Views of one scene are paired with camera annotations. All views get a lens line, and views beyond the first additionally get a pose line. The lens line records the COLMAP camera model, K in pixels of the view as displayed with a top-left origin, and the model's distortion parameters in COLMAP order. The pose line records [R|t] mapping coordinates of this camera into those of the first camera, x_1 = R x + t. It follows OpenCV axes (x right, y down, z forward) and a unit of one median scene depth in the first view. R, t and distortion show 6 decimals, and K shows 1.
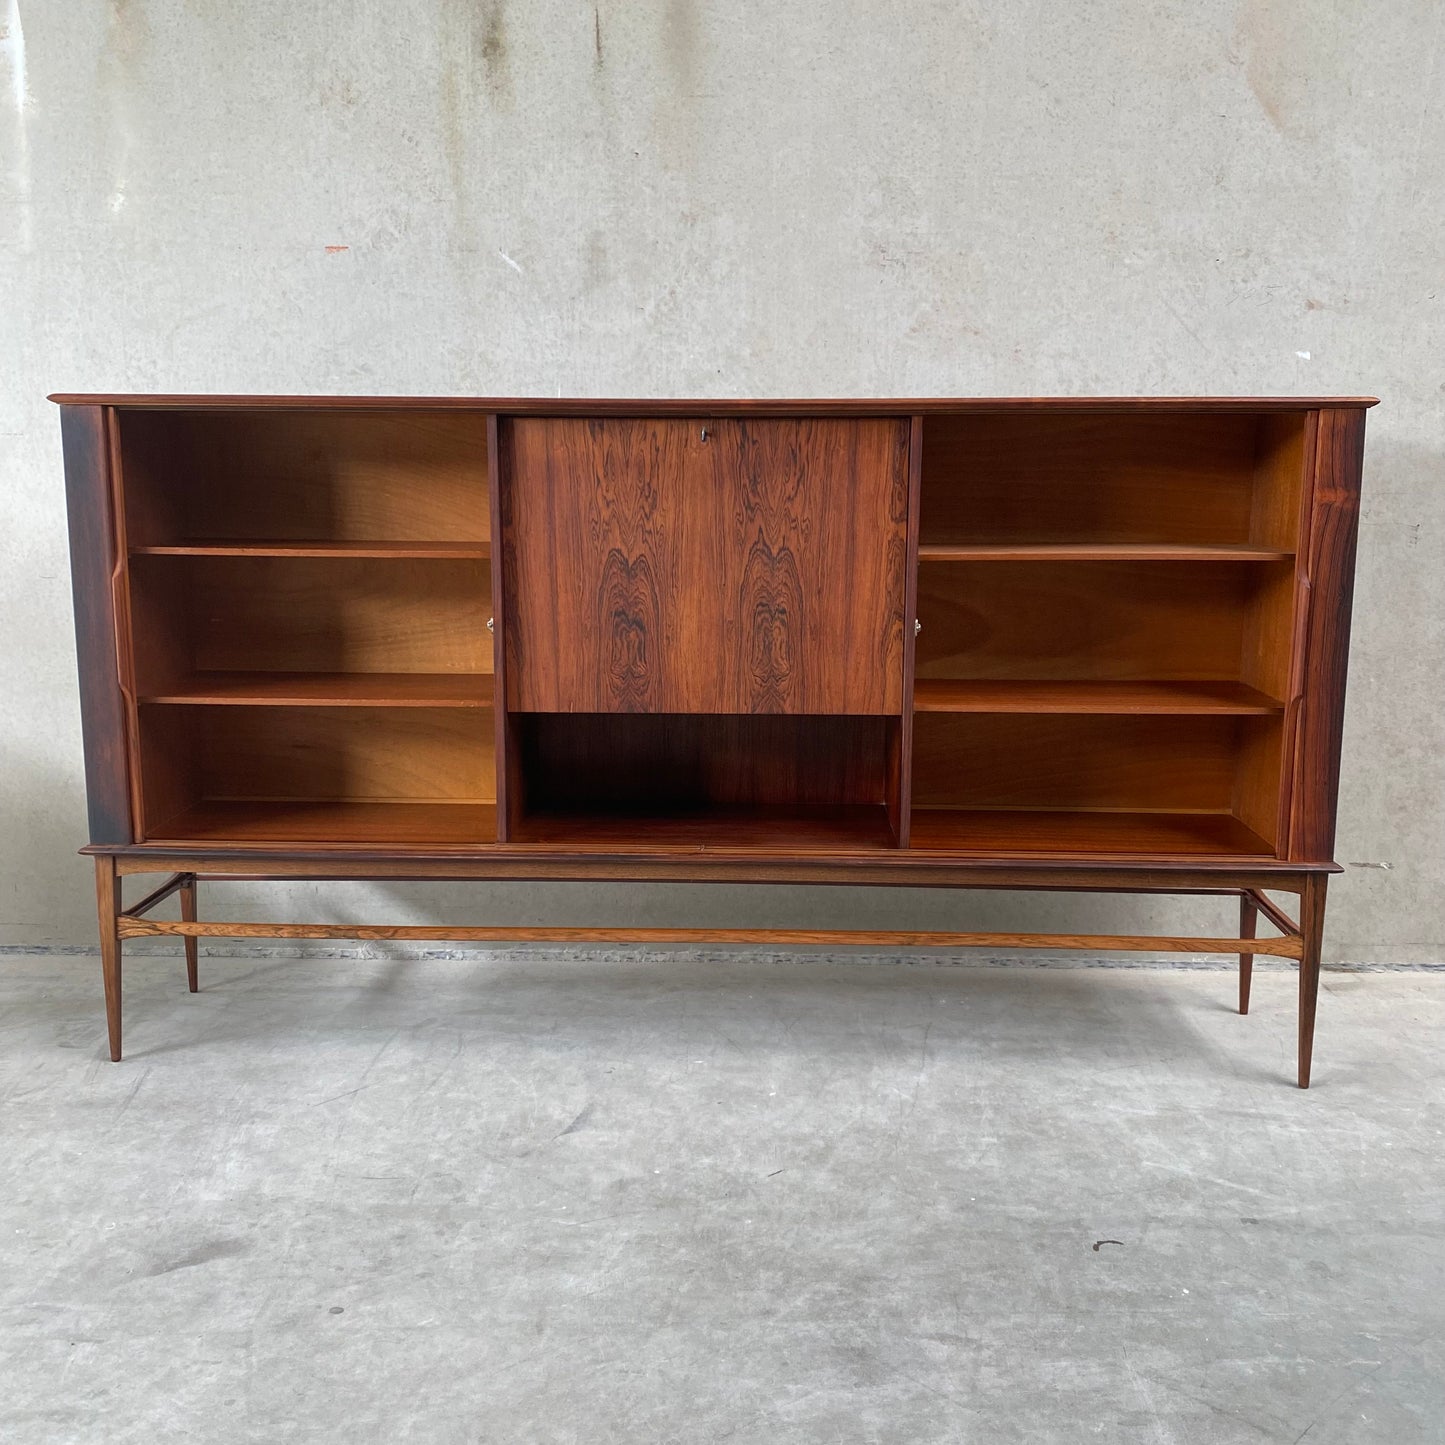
lens RADIAL K [[1483.6, 0, 729.2], [0, 1483.6, 704.4], [0, 0, 1]] dist [-0.001318, 0.000000]
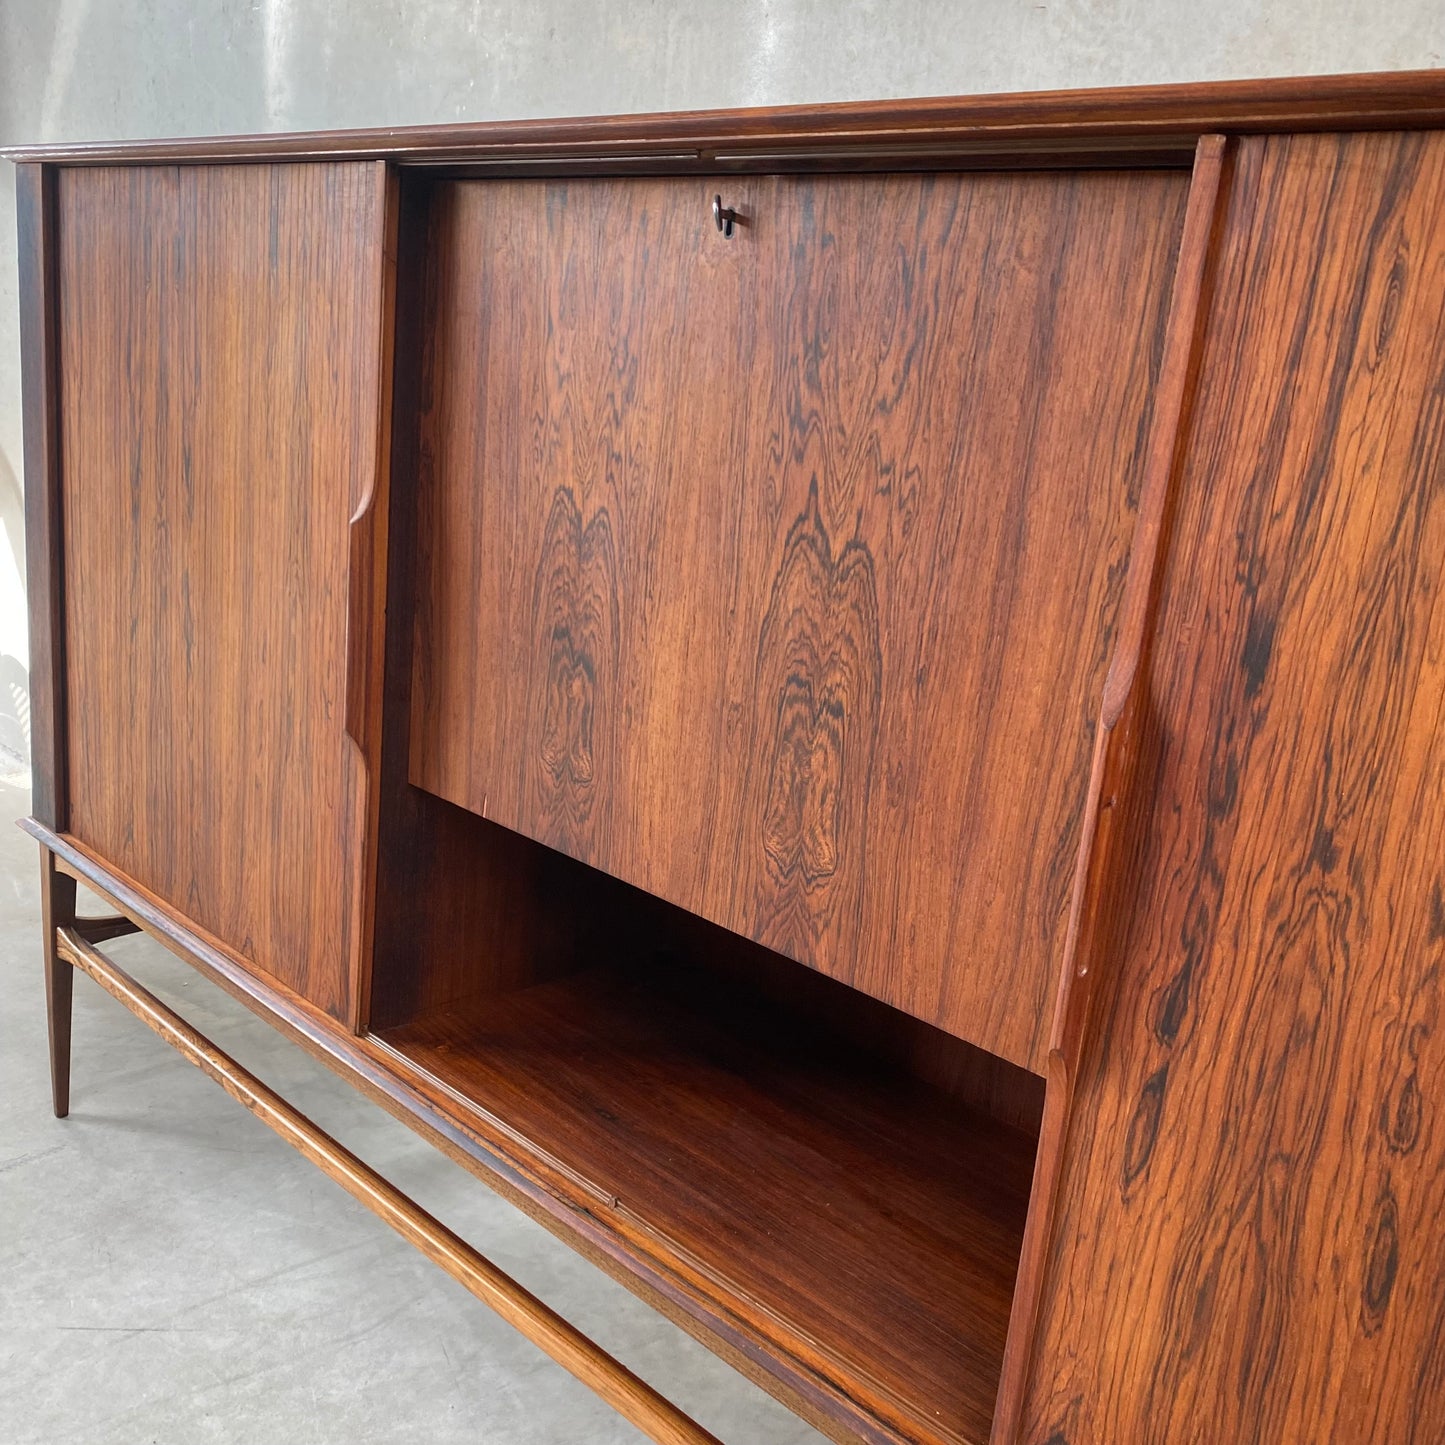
lens RADIAL K [[1483.6, 0, 740.5], [0, 1483.6, 730.6], [0, 0, 1]] dist [-0.001318, 0.000000]
pose [[0.731590, 0.230436, -0.641619, 0.227425], [-0.203508, 0.972050, 0.117066, -0.084804], [0.650662, 0.044930, 0.758037, 0.615555]]
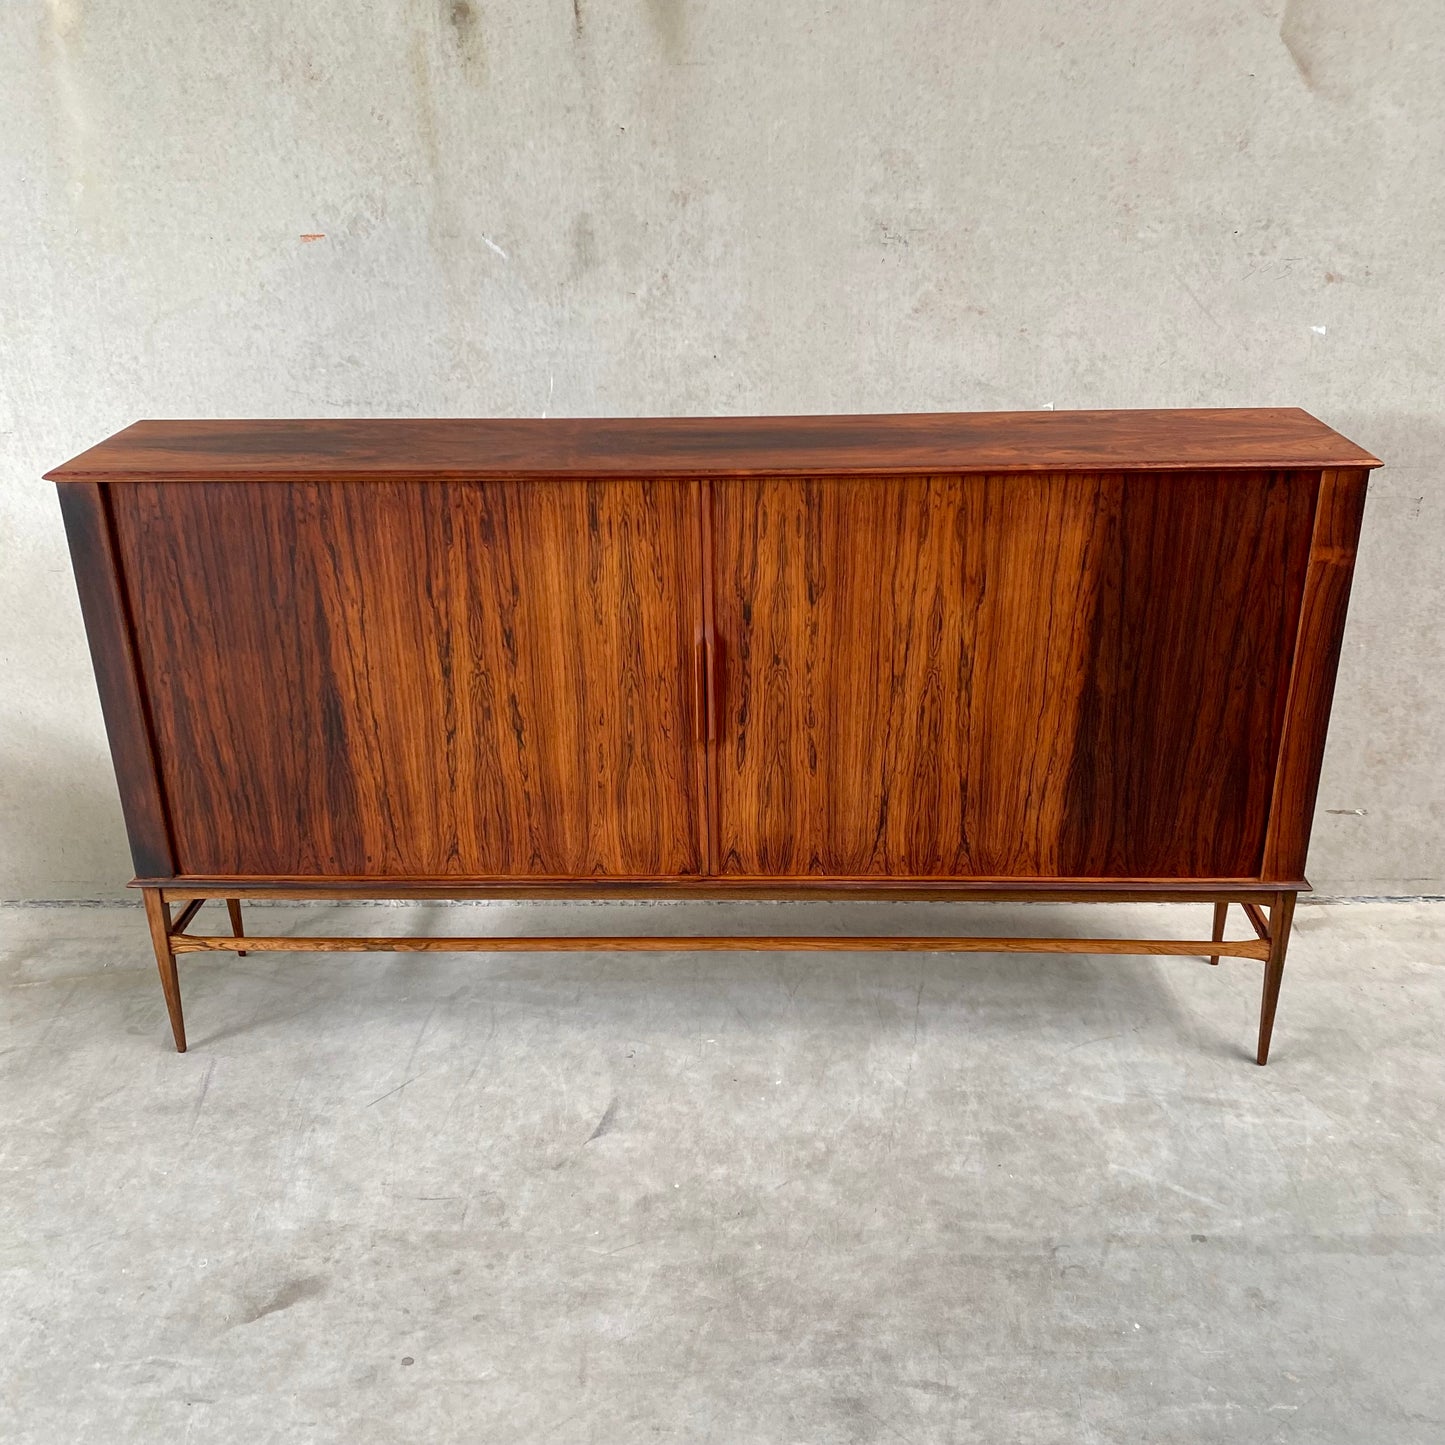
lens RADIAL K [[1483.6, 0, 724.3], [0, 1483.6, 731.5], [0, 0, 1]] dist [-0.001318, 0.000000]
pose [[0.999773, -0.019329, -0.009003, 0.003263], [0.020974, 0.967526, 0.251901, -0.239954], [0.003842, -0.252032, 0.967711, -0.003876]]
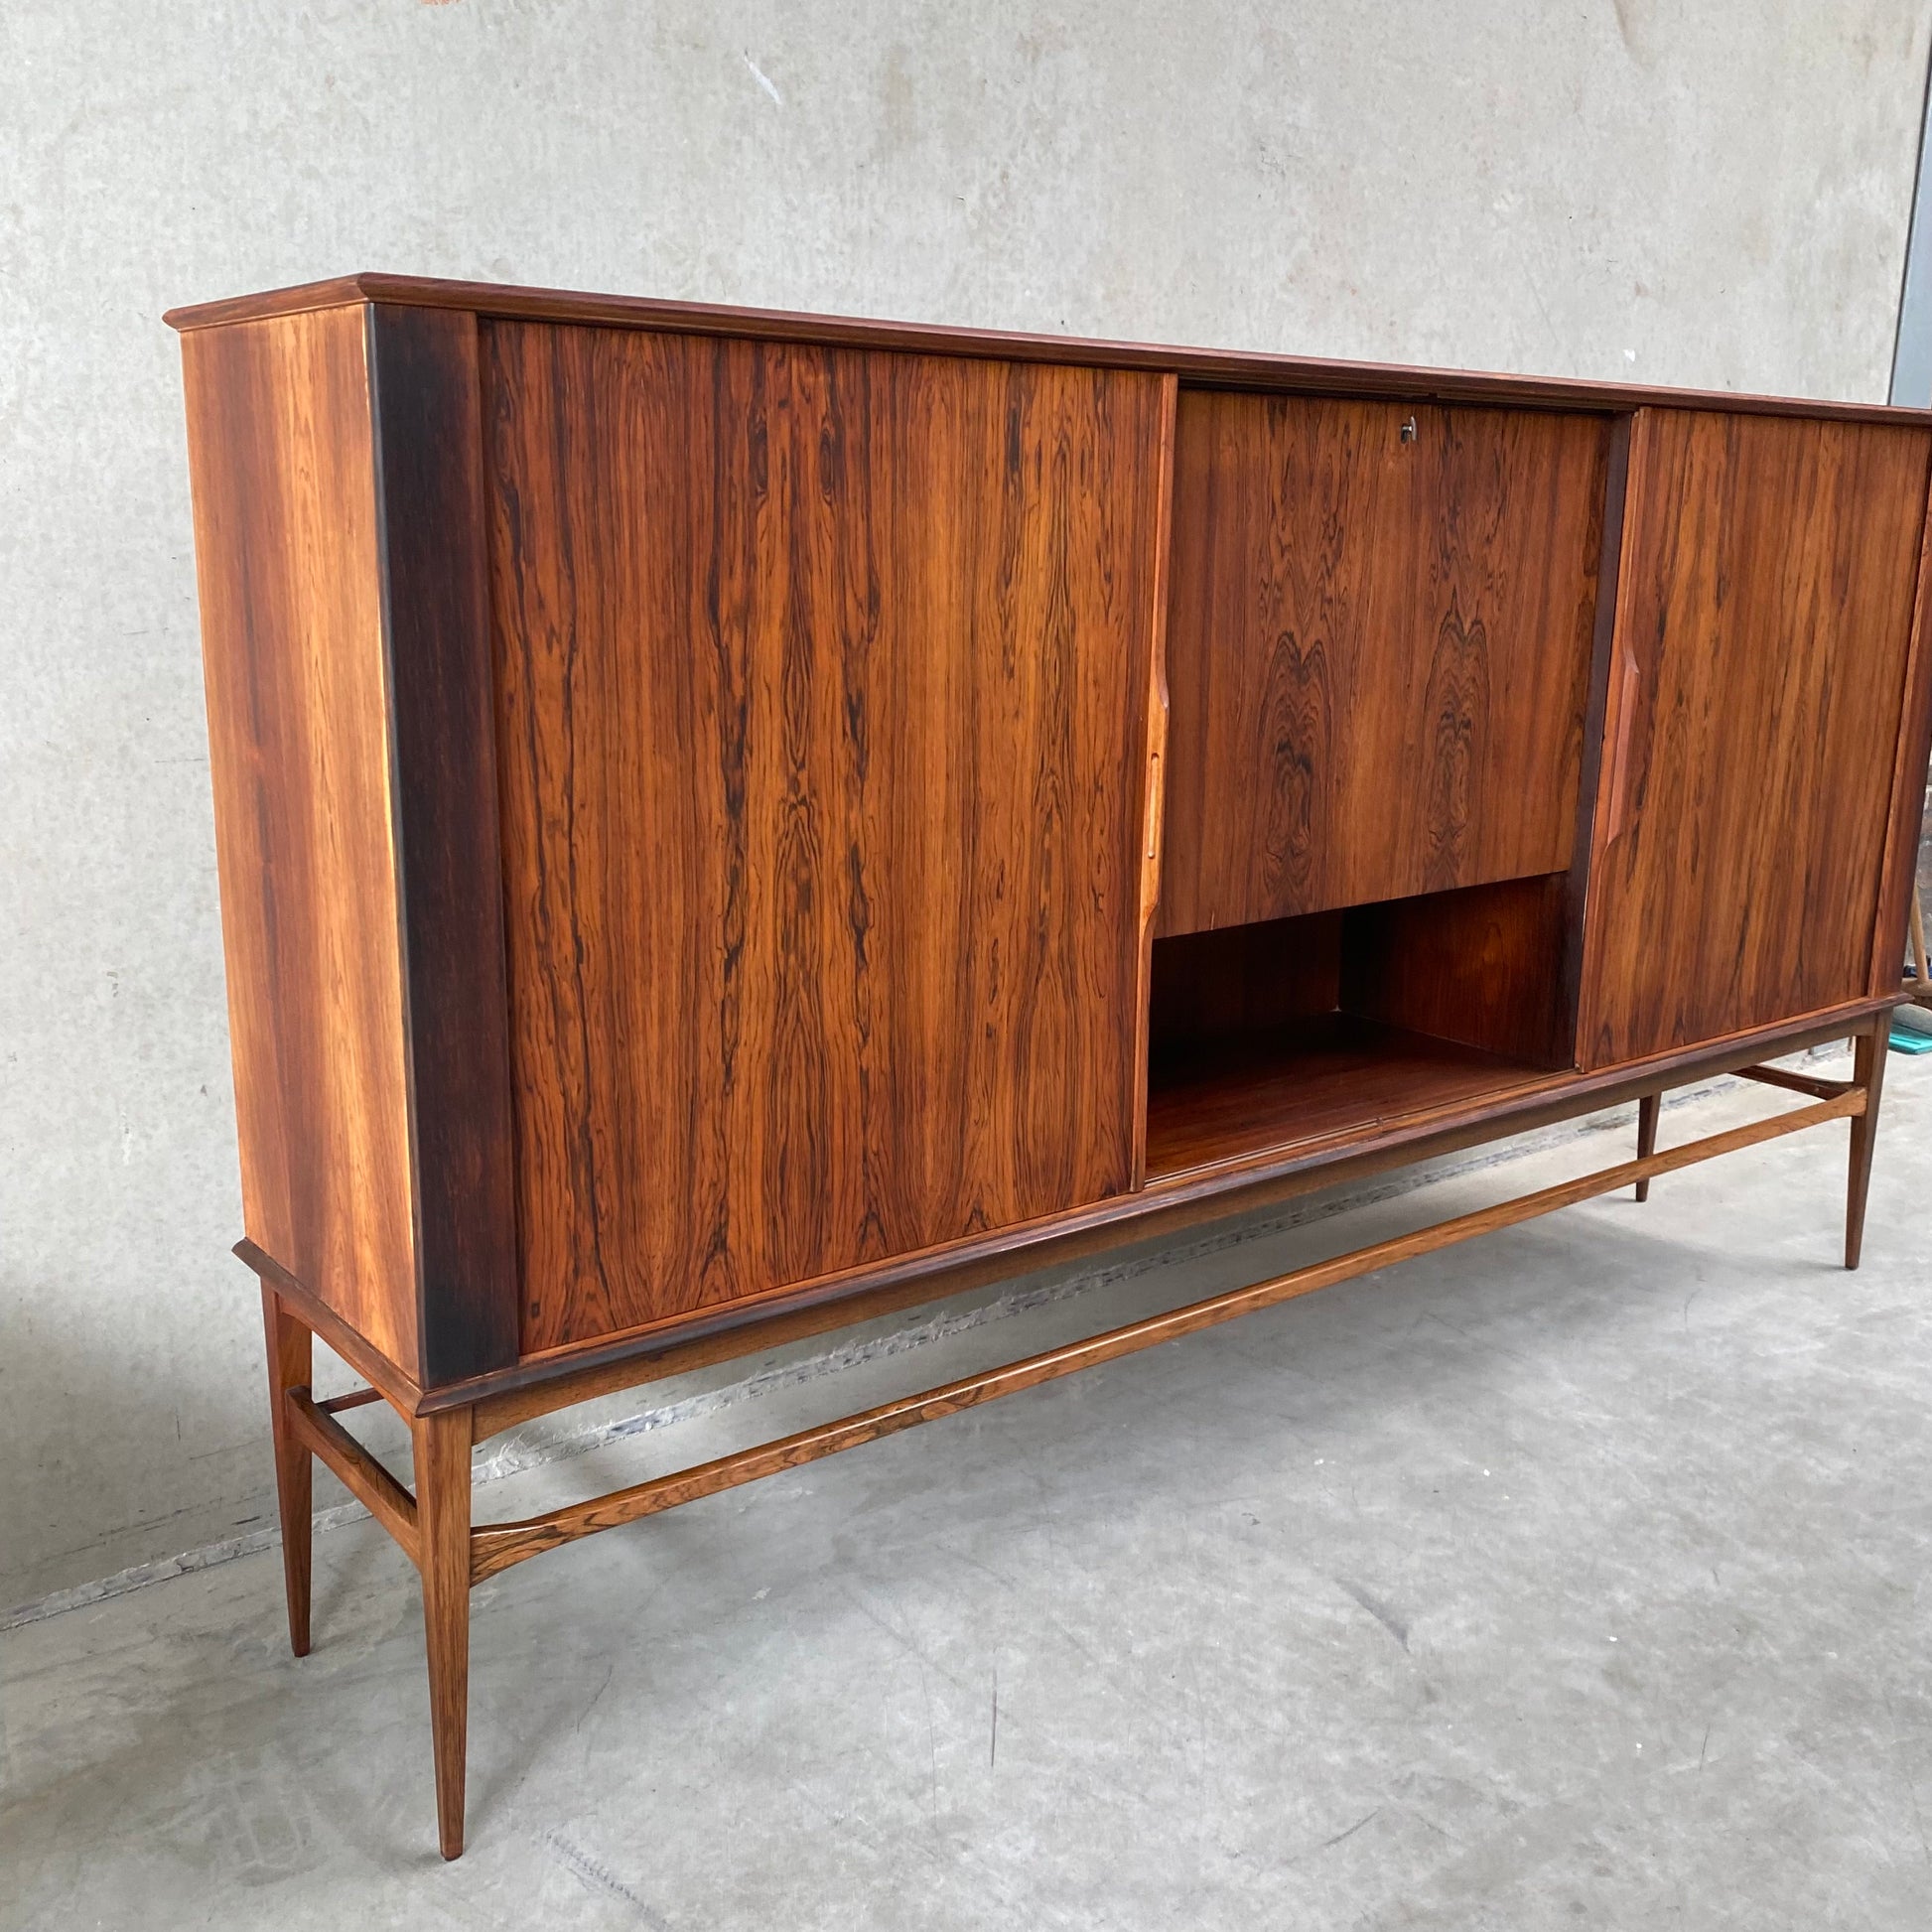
lens RADIAL K [[1983.6, 0, 996.9], [0, 1983.6, 983.2], [0, 0, 1]] dist [-0.001318, 0.000000]
pose [[0.760861, -0.145653, 0.632357, -0.579540], [0.095032, 0.988988, 0.113454, -0.060302], [-0.641918, -0.026229, 0.766325, 0.423927]]
